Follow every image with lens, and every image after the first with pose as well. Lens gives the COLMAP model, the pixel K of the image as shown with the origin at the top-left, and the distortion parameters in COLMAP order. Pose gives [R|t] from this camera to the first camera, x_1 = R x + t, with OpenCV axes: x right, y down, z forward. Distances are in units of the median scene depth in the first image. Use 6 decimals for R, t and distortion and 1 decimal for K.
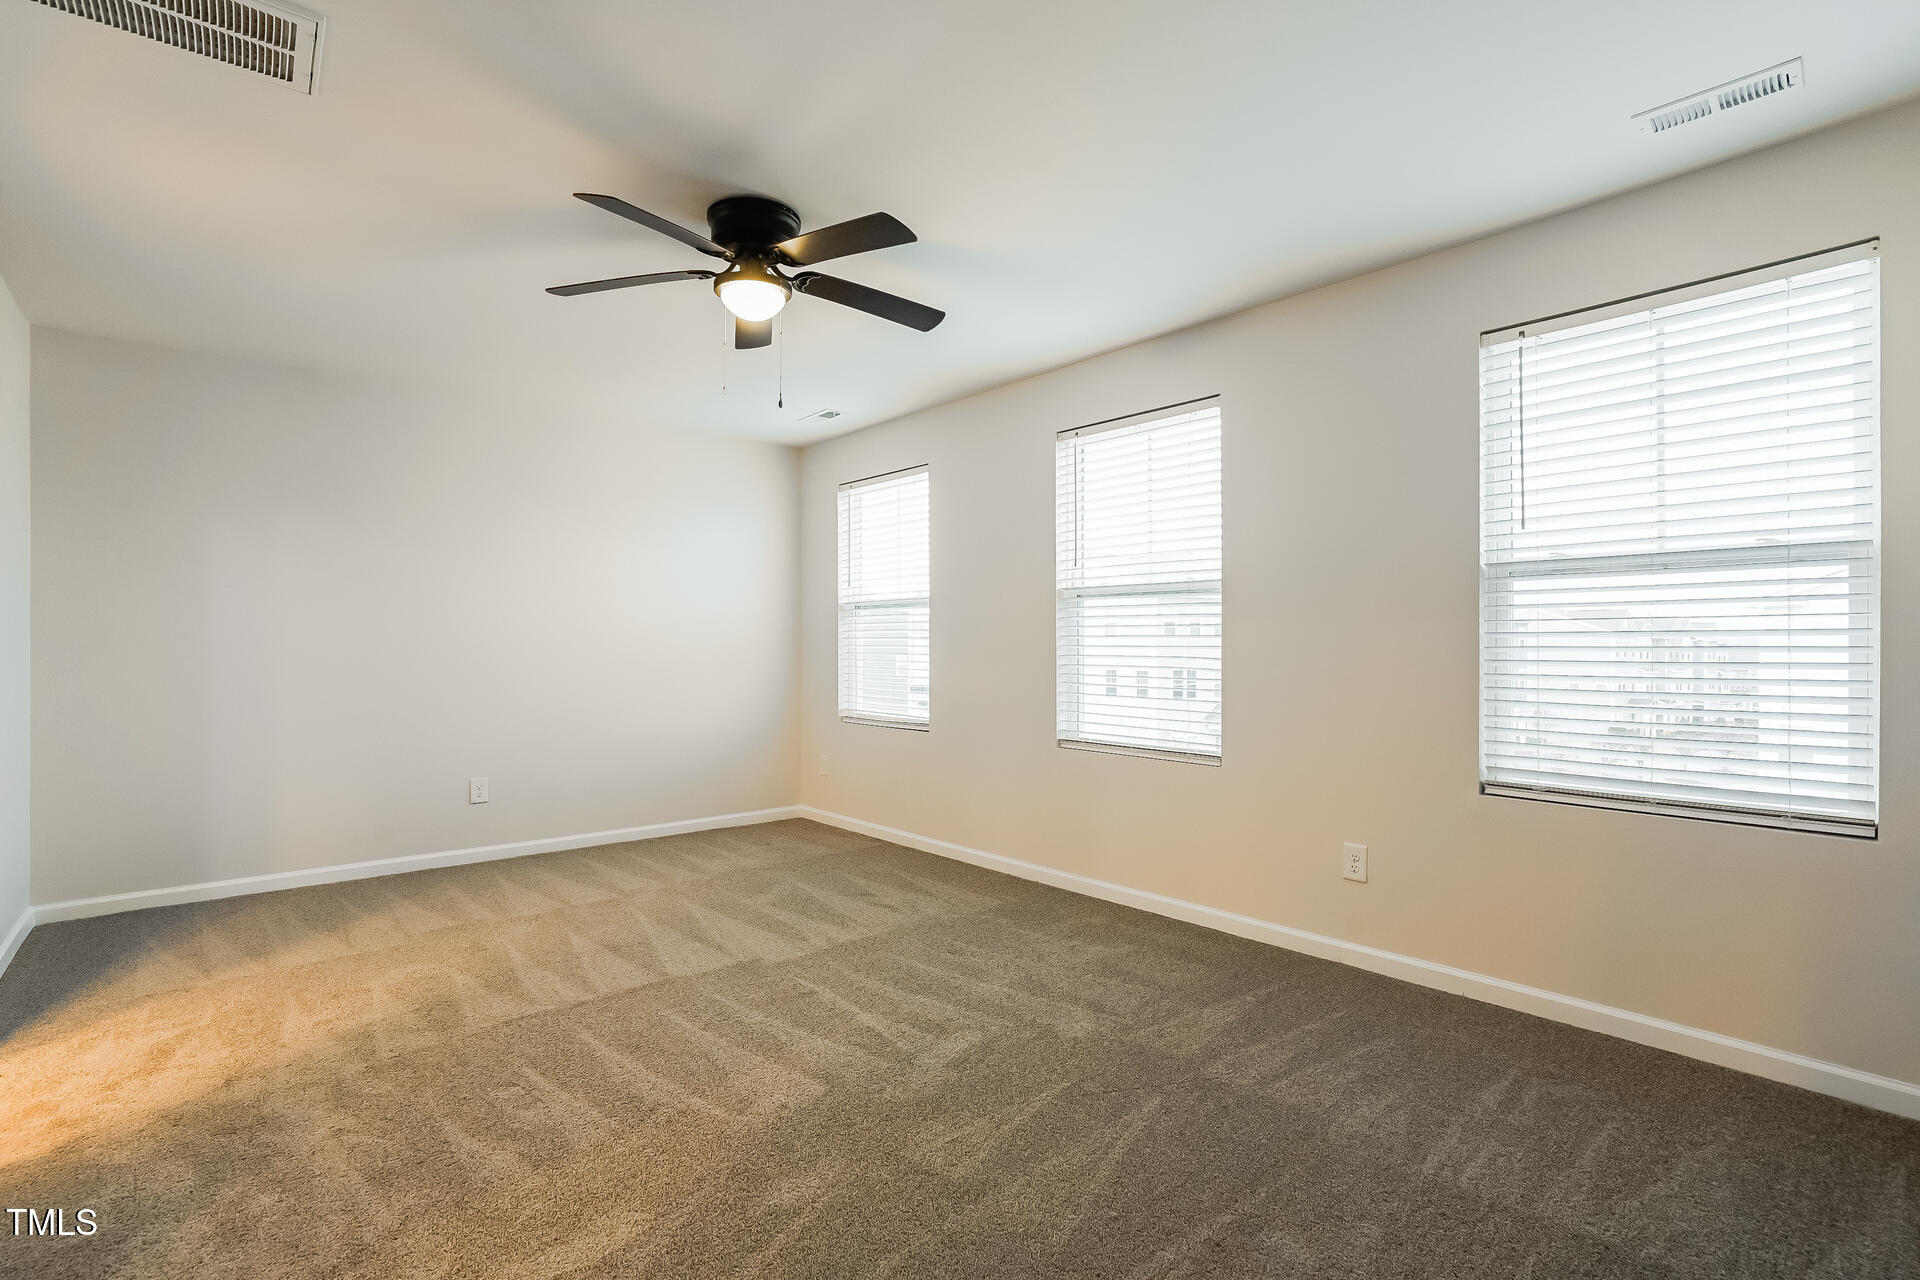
lens RADIAL K [[912.8, 0, 959.0], [0, 912.8, 653.7], [0, 0, 1]] dist [-0.000422, -0.000130]
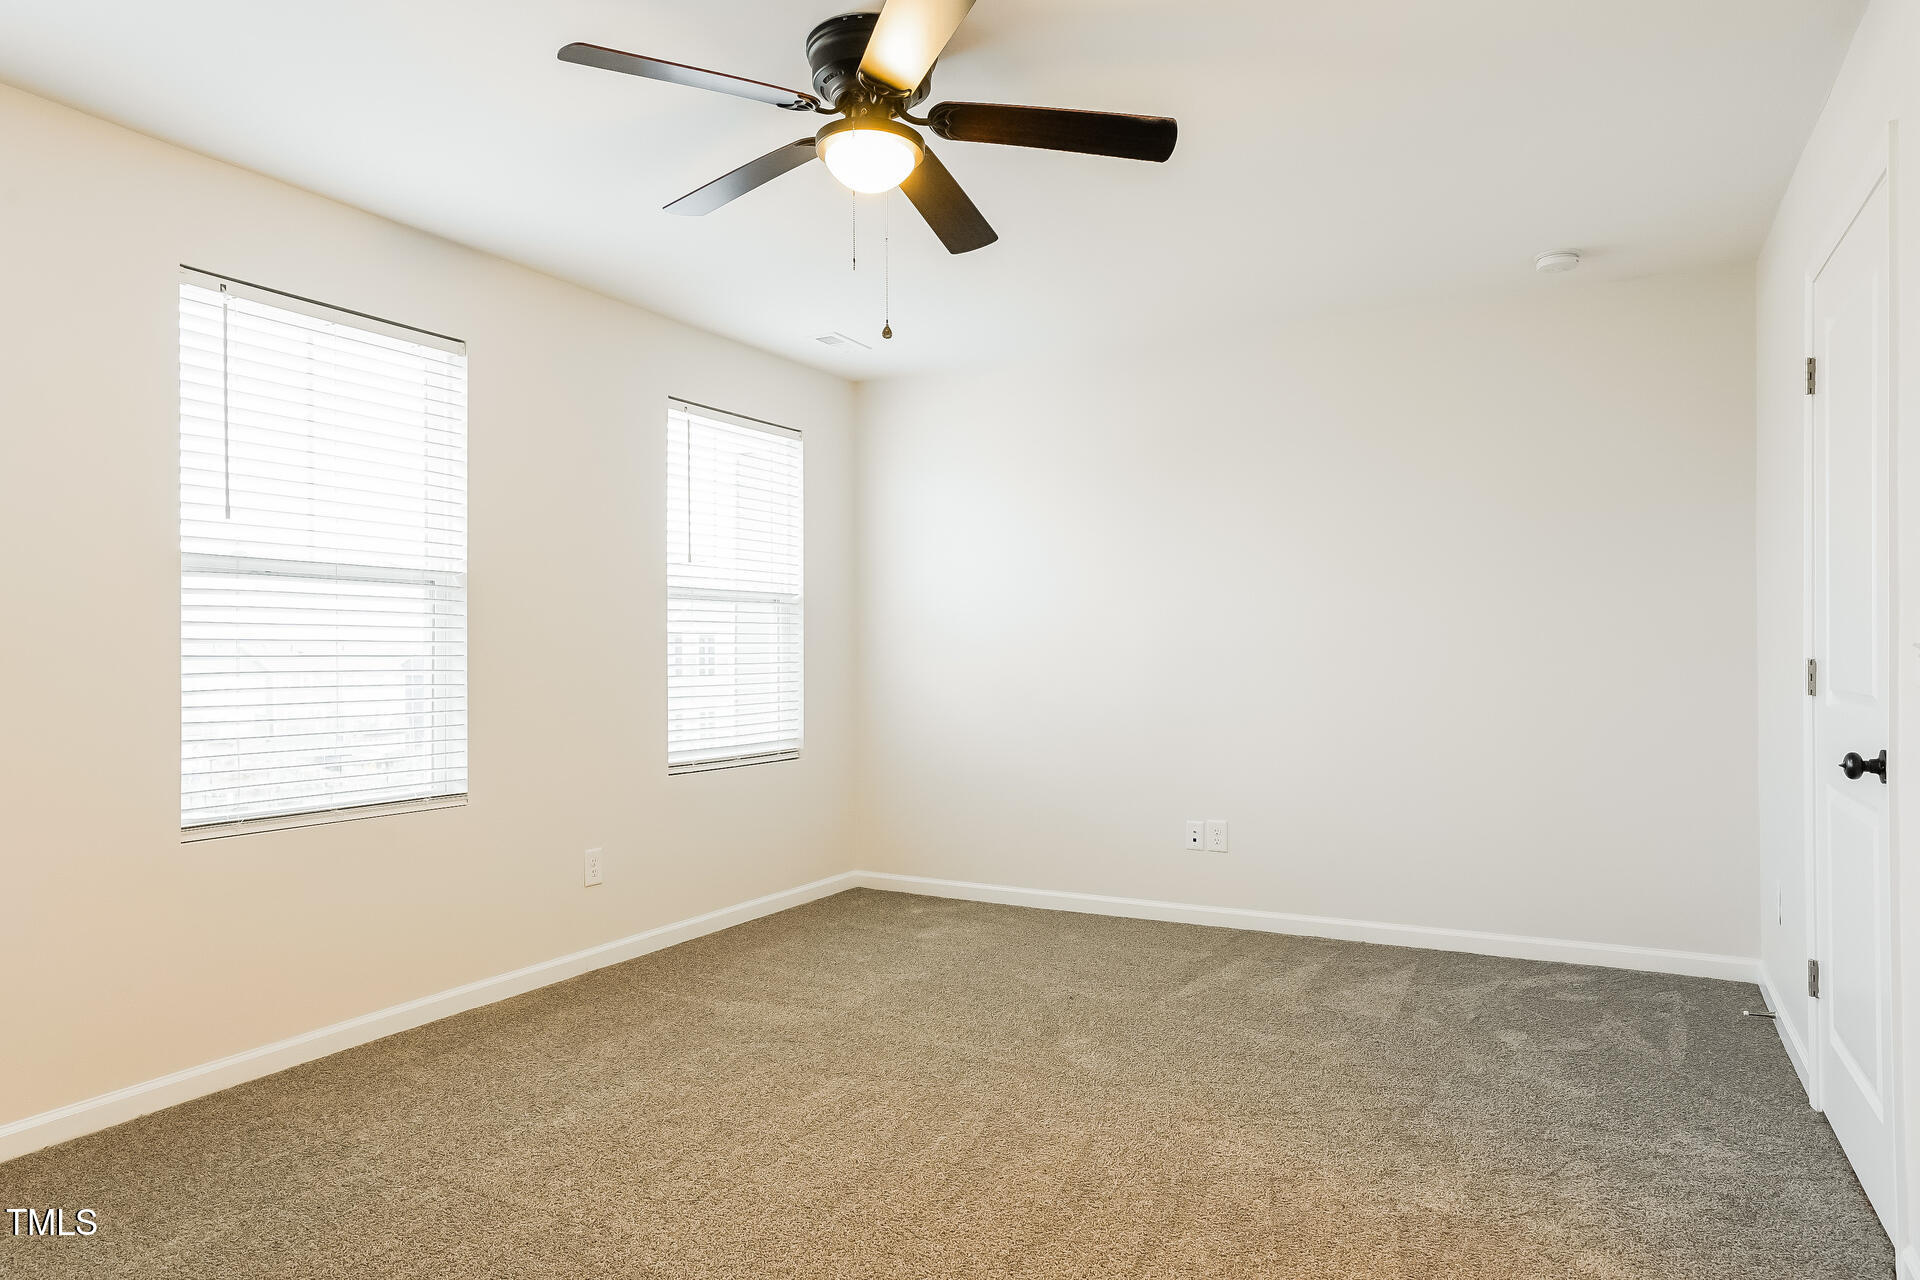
lens RADIAL K [[1183.7, 0, 960.0], [0, 1183.7, 640.0], [0, 0, 1]] dist [-0.001111, 0.000421]
pose [[-0.343852, 0.009413, 0.938977, -0.872933], [0.014059, 0.999889, -0.004875, -0.010711], [-0.938919, 0.011525, -0.343946, 0.990972]]
